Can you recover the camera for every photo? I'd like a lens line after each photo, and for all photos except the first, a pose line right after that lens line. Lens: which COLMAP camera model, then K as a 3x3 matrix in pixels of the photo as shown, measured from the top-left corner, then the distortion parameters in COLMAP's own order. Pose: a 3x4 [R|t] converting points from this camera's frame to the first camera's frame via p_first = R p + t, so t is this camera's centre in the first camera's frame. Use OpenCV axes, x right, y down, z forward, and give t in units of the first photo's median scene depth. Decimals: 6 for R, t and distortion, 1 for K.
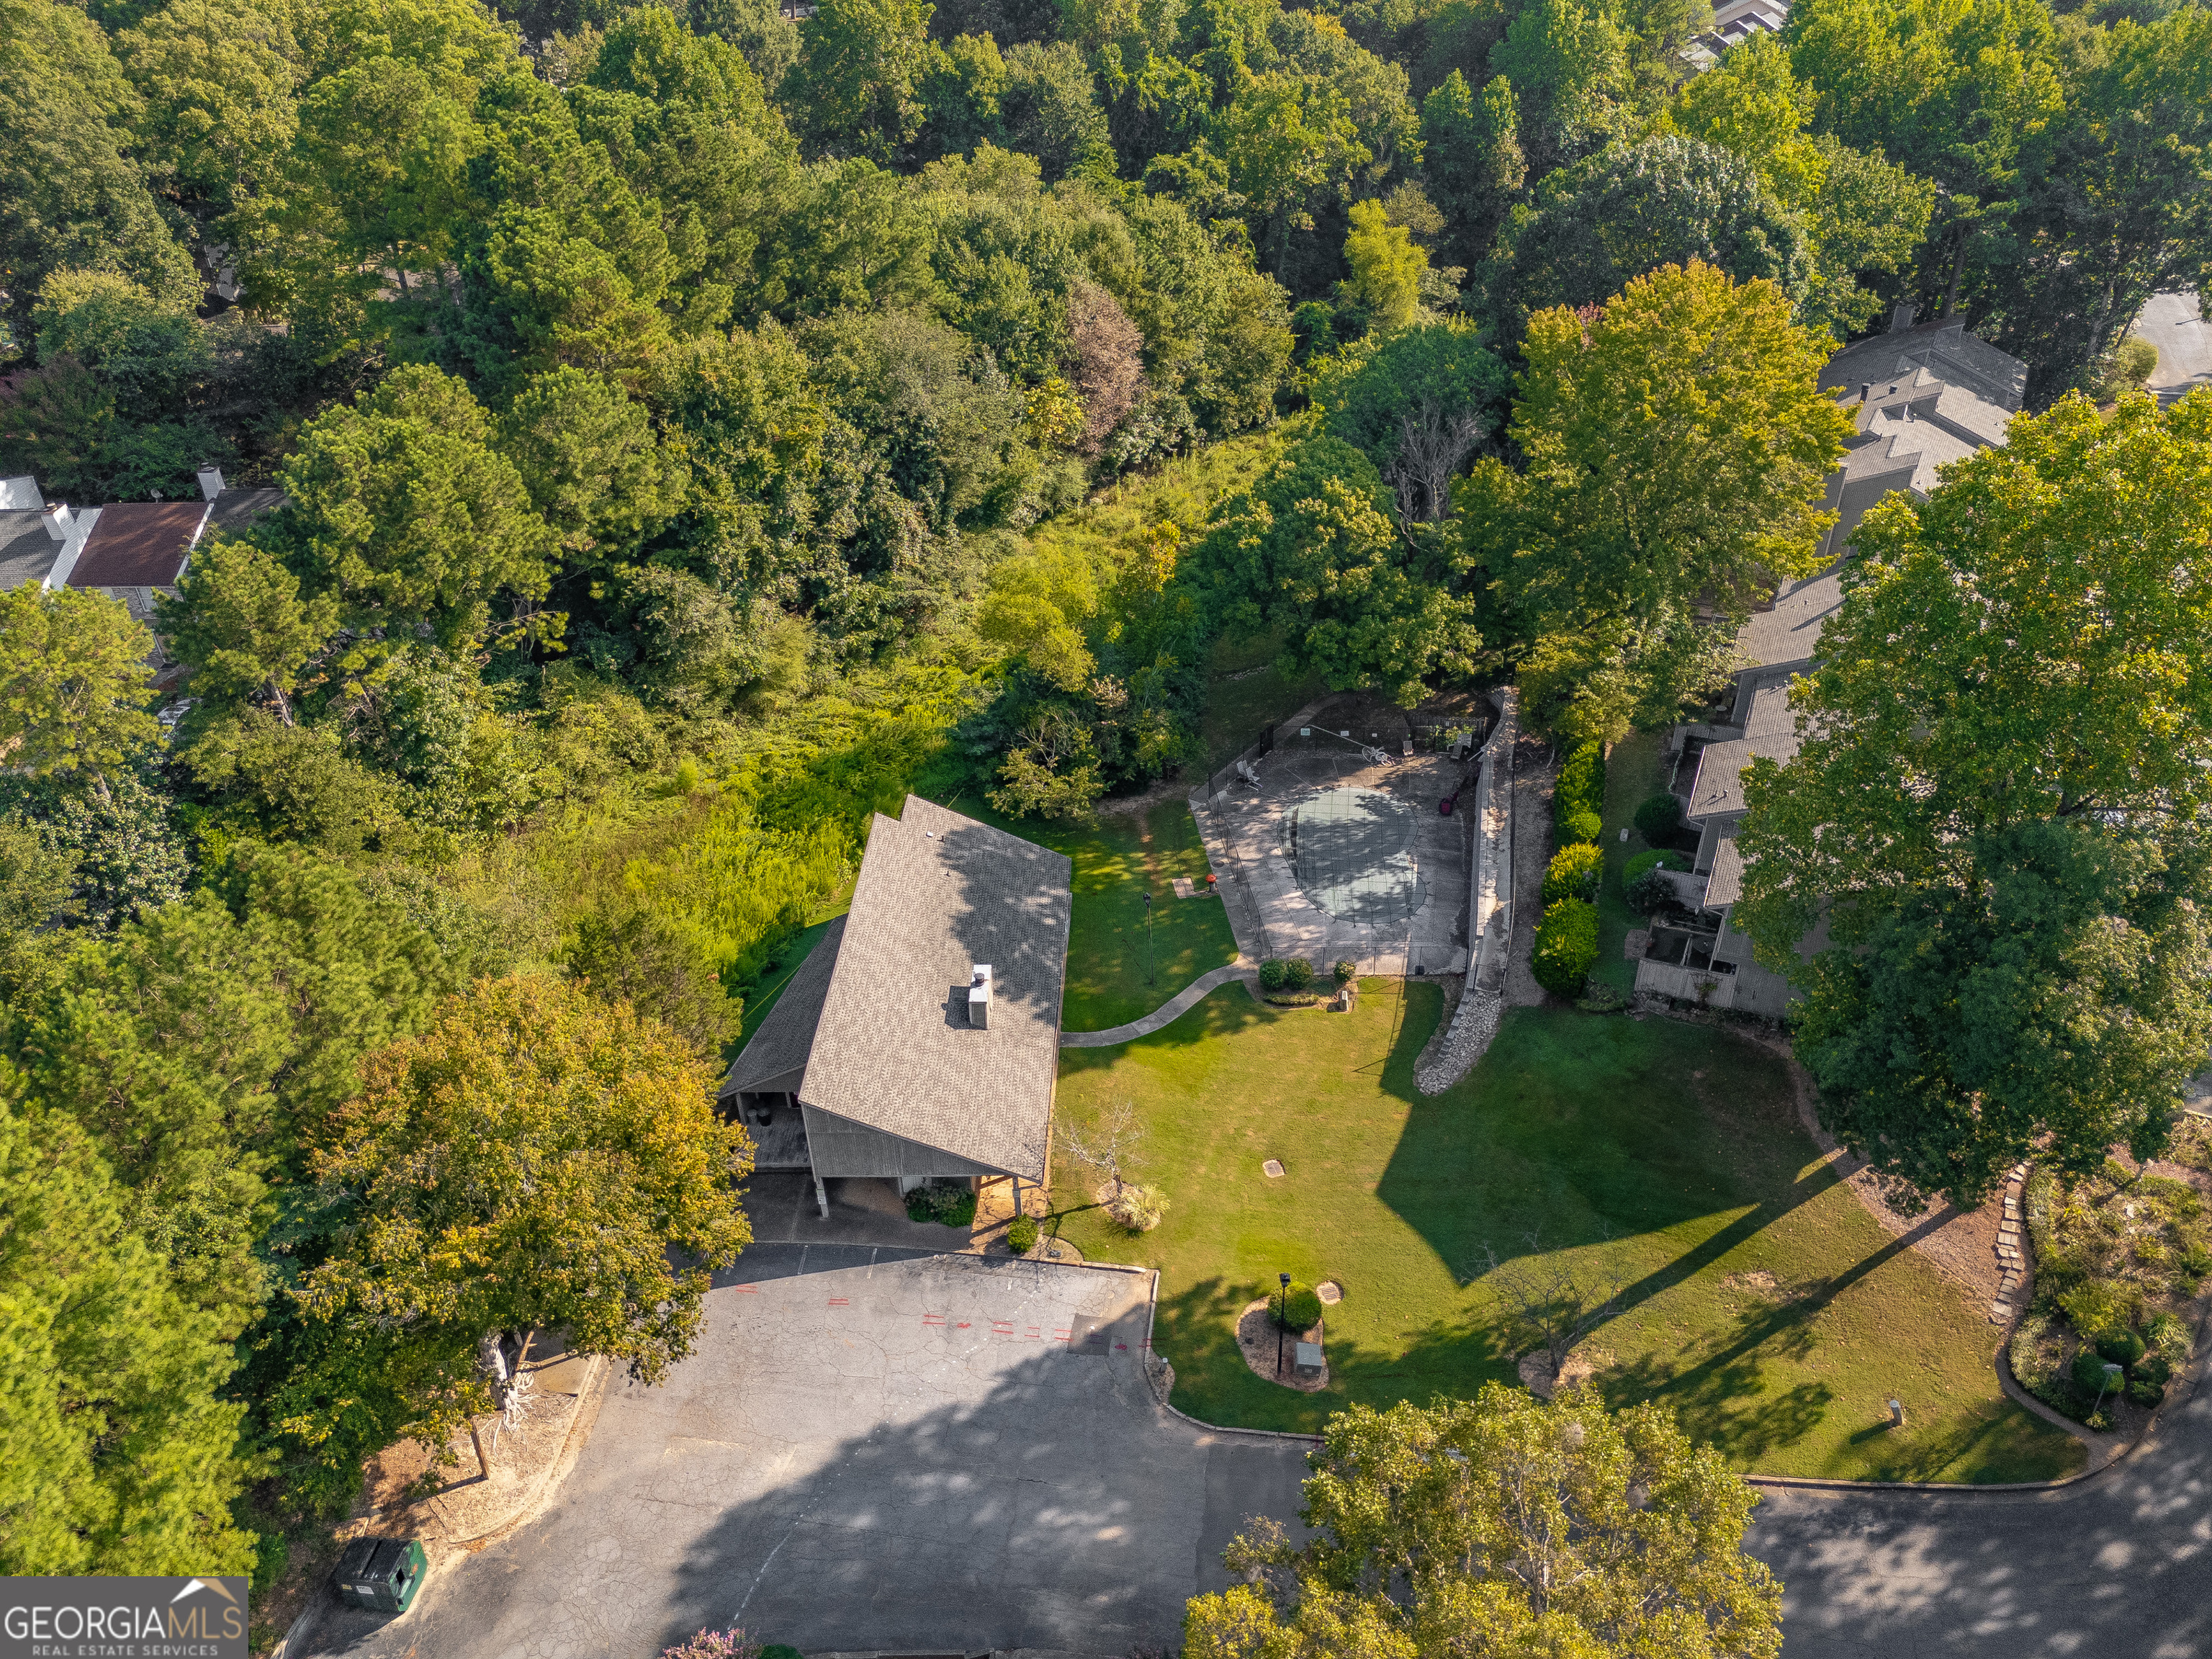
lens RADIAL K [[1546.1, 0, 1098.9], [0, 1546.1, 838.0], [0, 0, 1]] dist [0.011147, -0.004769]
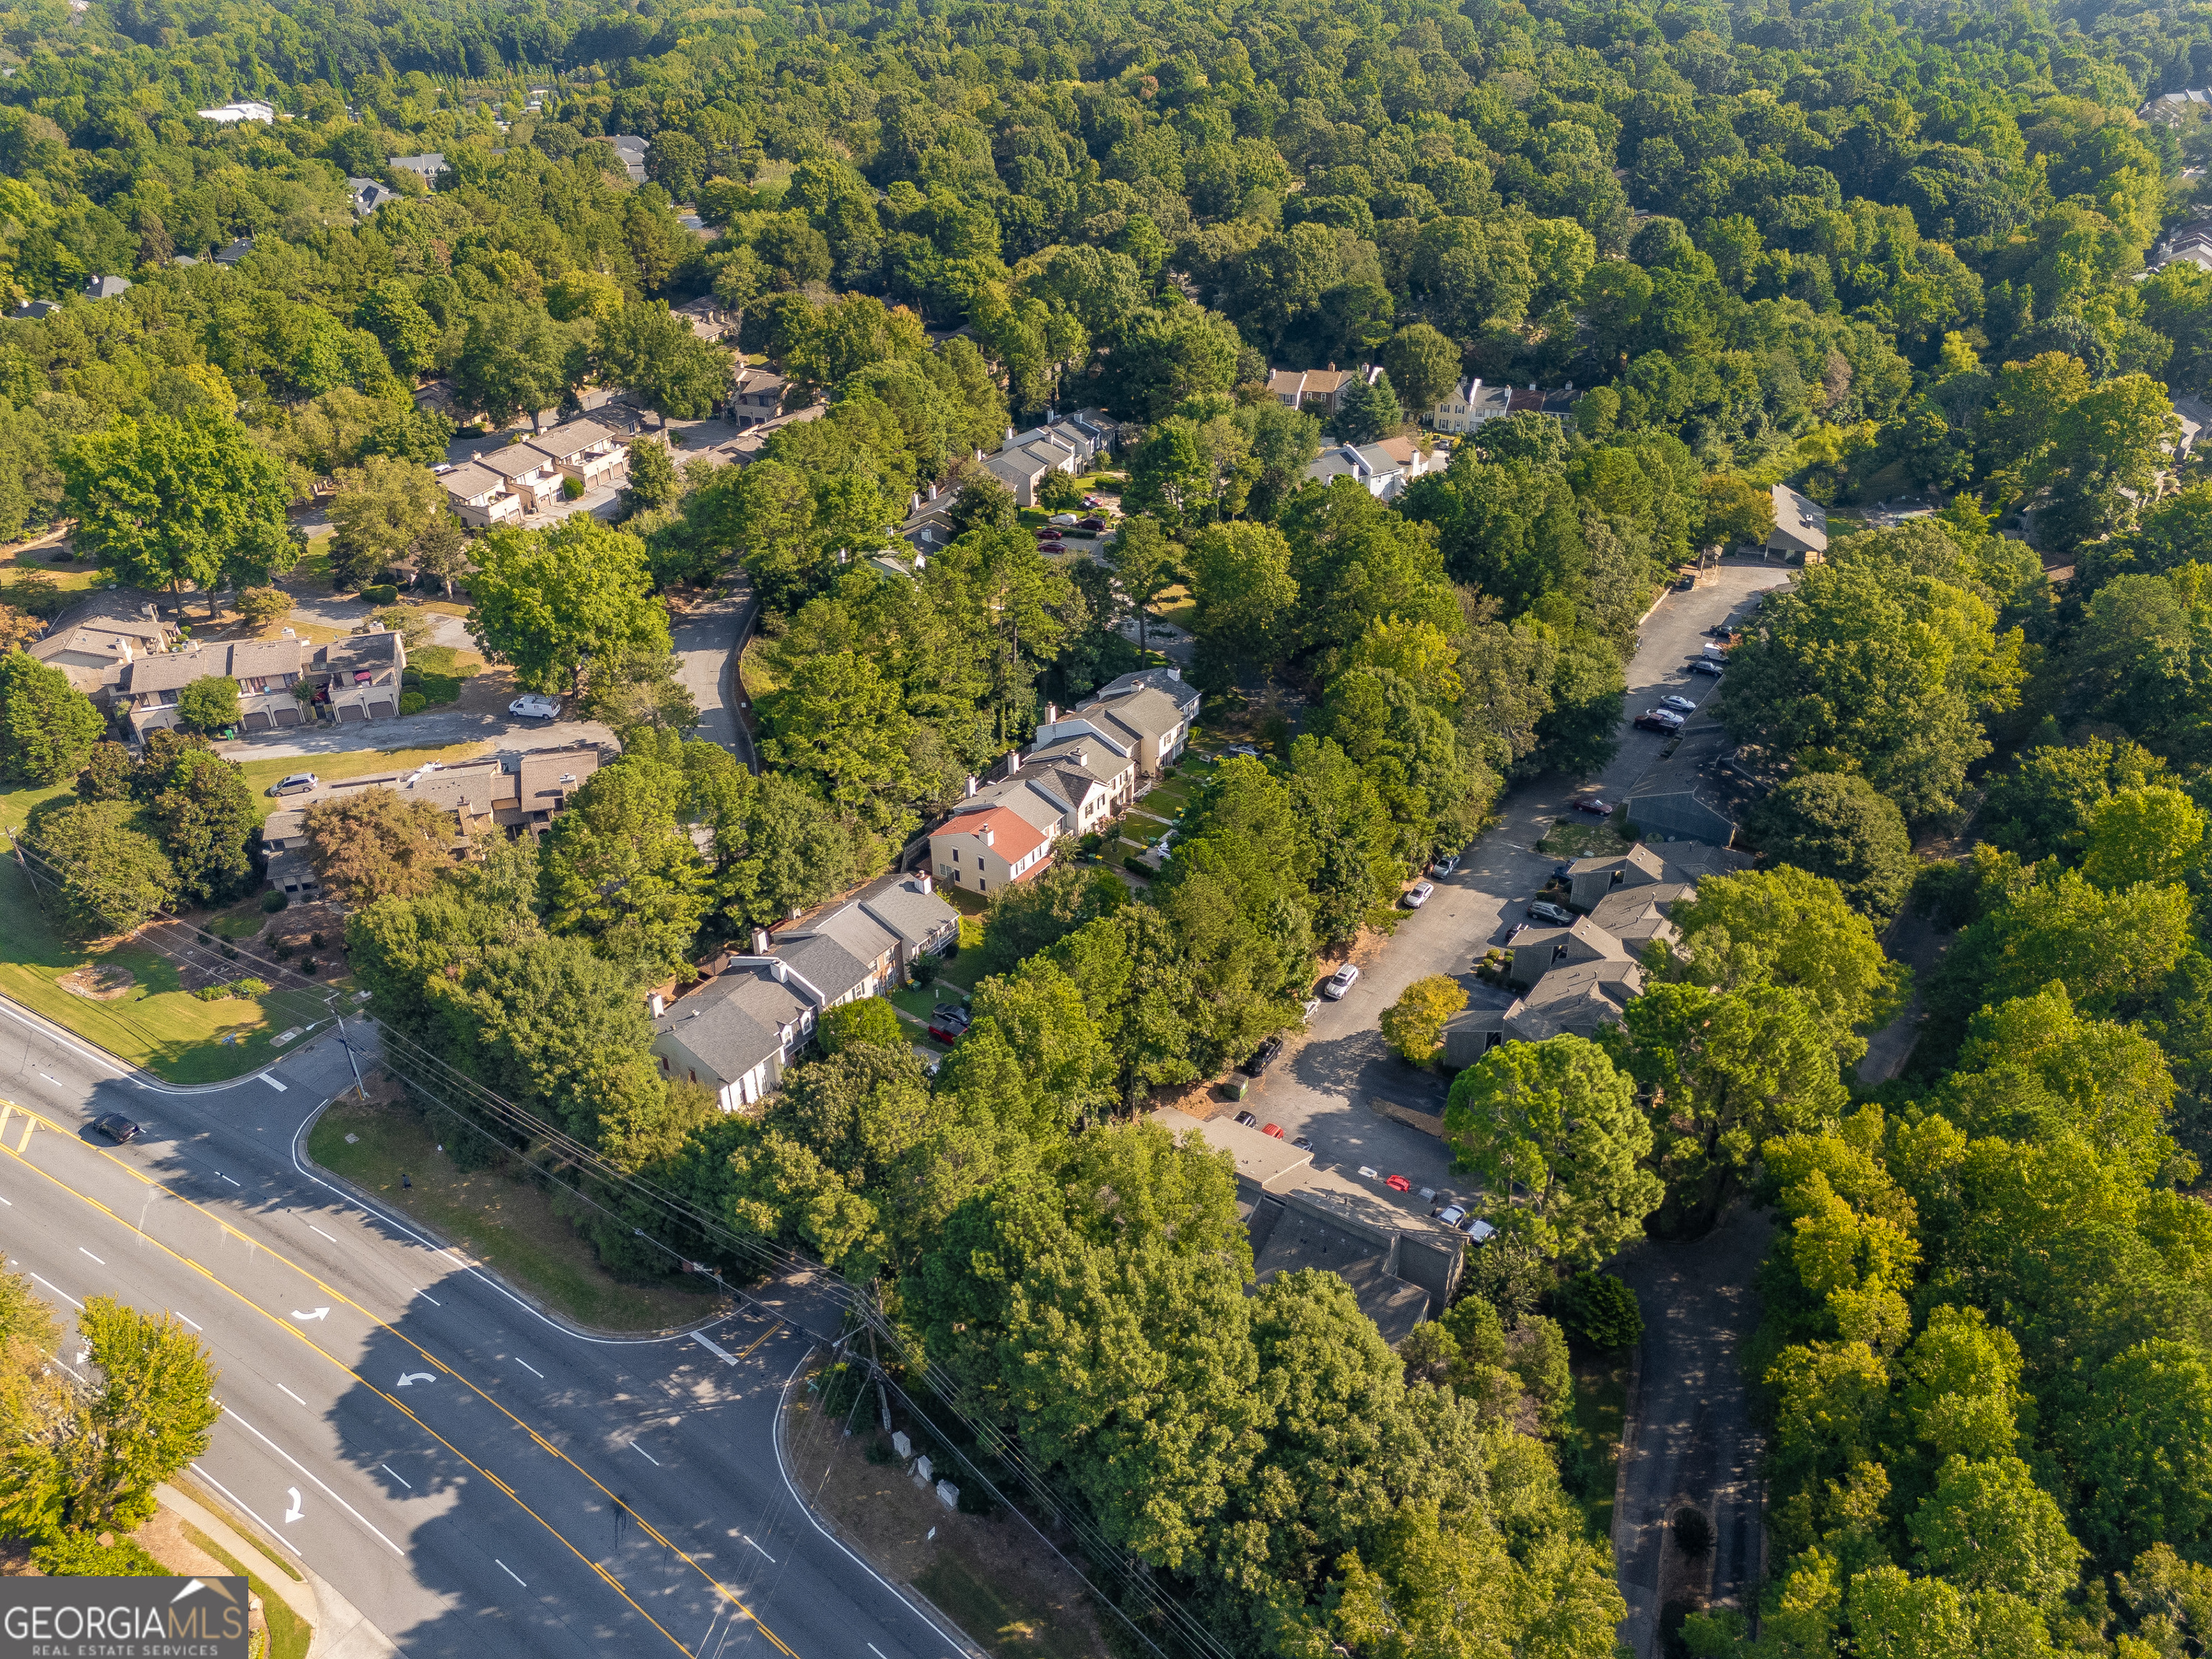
lens RADIAL K [[1546.1, 0, 1108.6], [0, 1546.1, 815.8], [0, 0, 1]] dist [0.011147, -0.004769]
pose [[0.947518, 0.172552, -0.269138, -0.308482], [-0.191607, 0.980393, -0.046008, 0.726661], [0.255923, 0.095162, 0.962002, -1.668284]]
